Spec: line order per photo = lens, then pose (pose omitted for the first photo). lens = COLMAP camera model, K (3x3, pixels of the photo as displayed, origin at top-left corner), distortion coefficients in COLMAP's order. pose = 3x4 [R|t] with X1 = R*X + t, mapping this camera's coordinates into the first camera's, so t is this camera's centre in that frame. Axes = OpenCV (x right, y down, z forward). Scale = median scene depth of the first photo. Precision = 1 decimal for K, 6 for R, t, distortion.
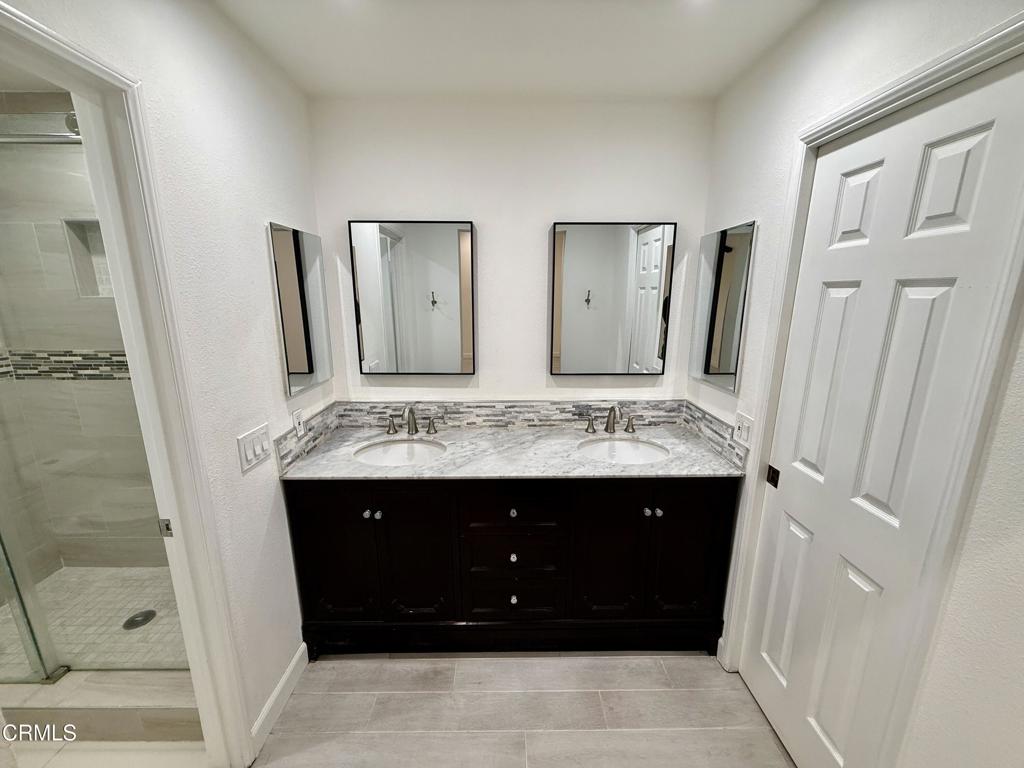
lens RADIAL K [[406.6, 0, 511.5], [0, 406.6, 381.1], [0, 0, 1]] dist [0.000974, -0.000166]
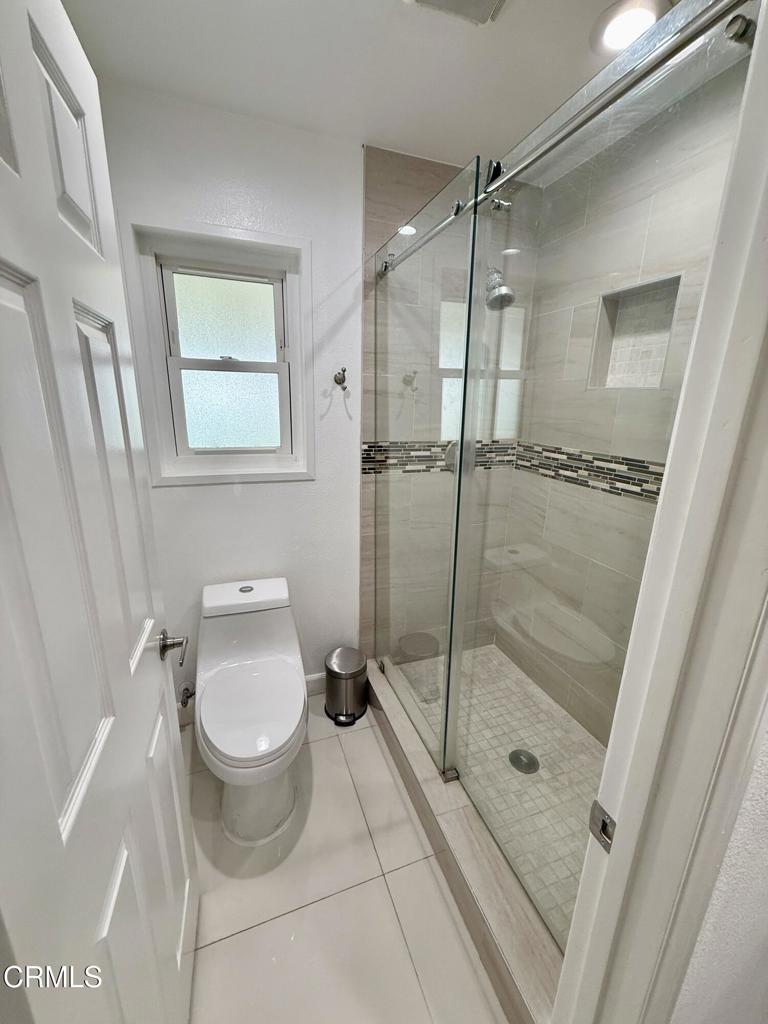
lens RADIAL K [[406.6, 0, 384.0], [0, 406.6, 512.0], [0, 0, 1]] dist [0.000974, -0.000166]
pose [[0.336713, 0.254927, -0.906442, -0.342009], [-0.227177, 0.956210, 0.184534, -0.014535], [0.913791, 0.143788, 0.379882, 0.302444]]
